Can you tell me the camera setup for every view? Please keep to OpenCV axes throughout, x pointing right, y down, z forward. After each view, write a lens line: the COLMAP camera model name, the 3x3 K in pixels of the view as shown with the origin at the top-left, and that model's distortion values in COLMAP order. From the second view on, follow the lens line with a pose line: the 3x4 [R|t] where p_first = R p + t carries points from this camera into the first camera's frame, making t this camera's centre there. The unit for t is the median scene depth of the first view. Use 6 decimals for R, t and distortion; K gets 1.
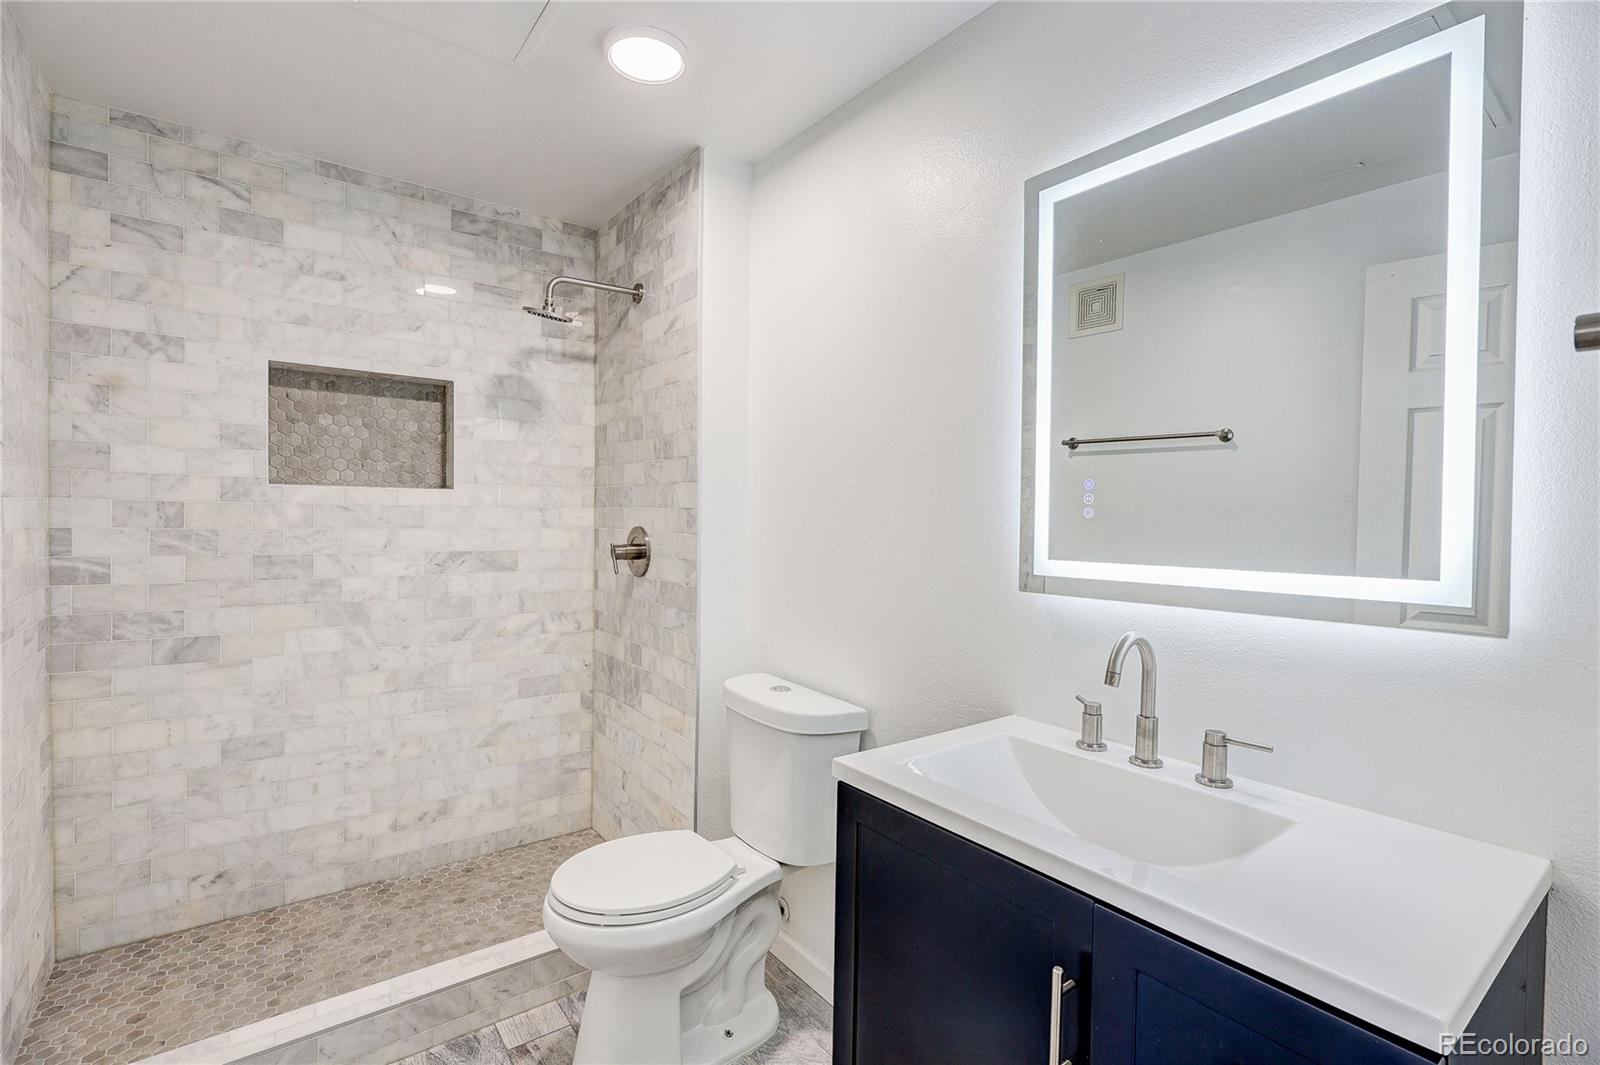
lens RADIAL K [[753.6, 0, 807.0], [0, 753.6, 528.9], [0, 0, 1]] dist [-0.004519, 0.000090]
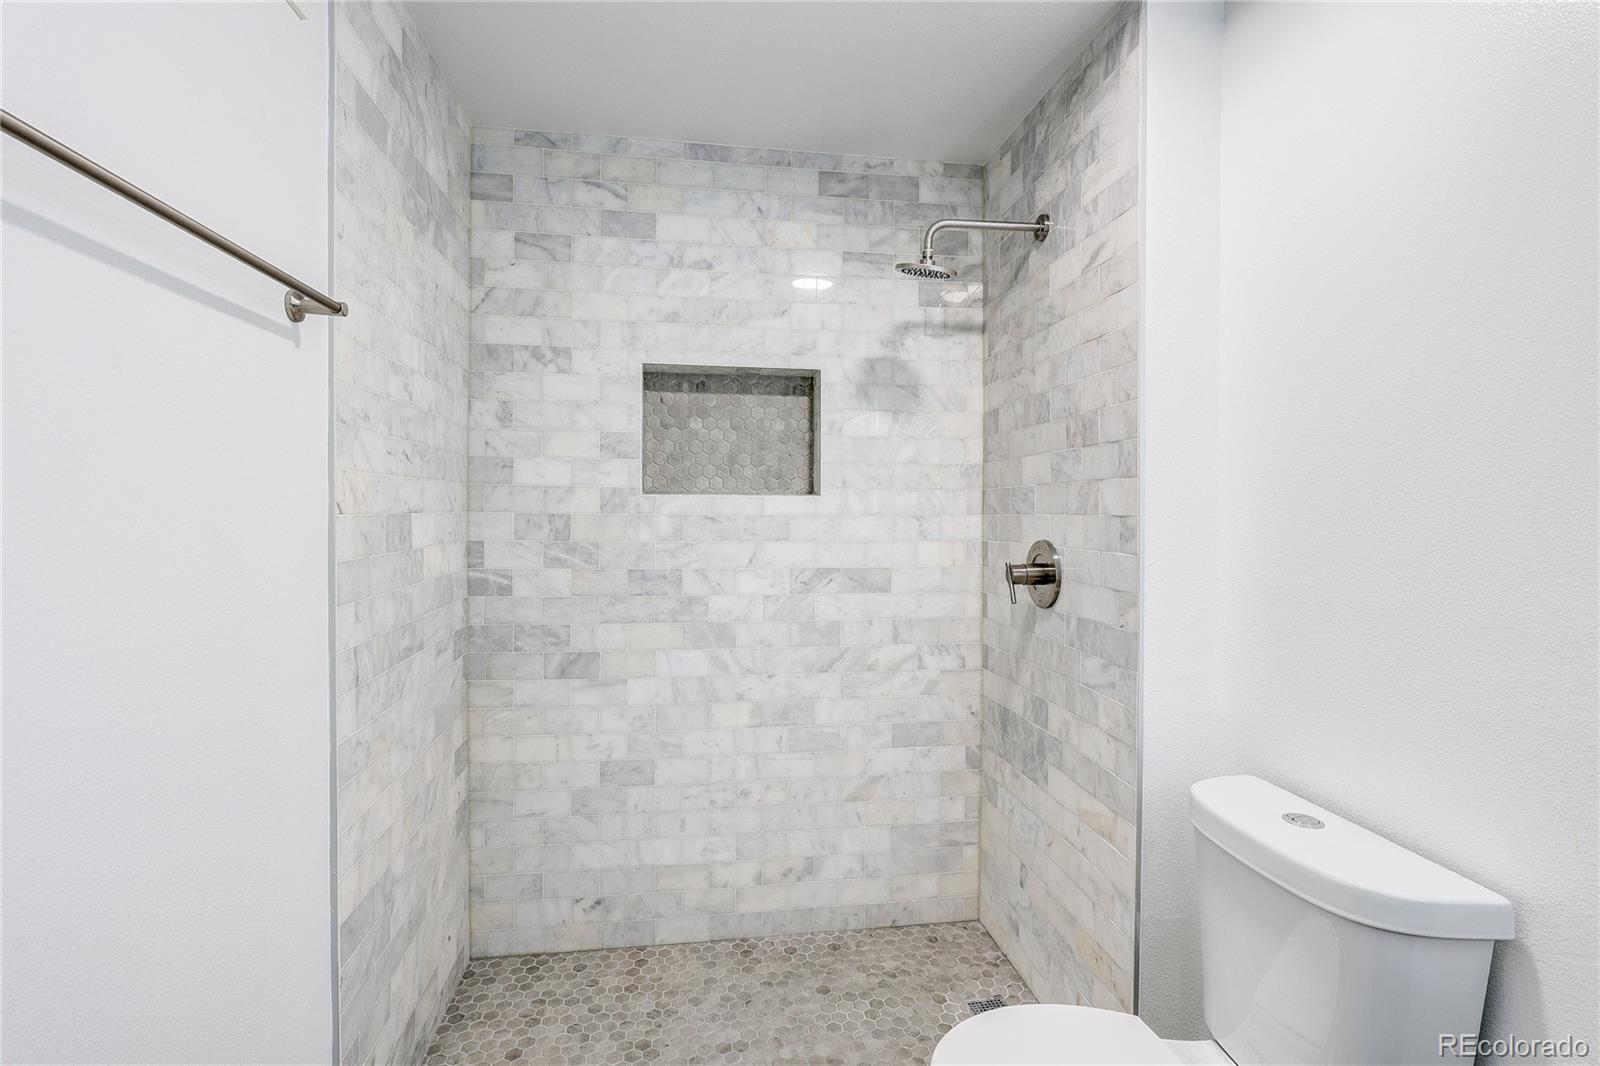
lens RADIAL K [[753.6, 0, 800.7], [0, 753.6, 527.8], [0, 0, 1]] dist [-0.004519, 0.000090]
pose [[0.880078, -0.000878, -0.474829, -0.090514], [-0.000932, 0.999993, -0.003577, -0.013978], [0.474829, 0.003591, 0.880071, 0.258490]]
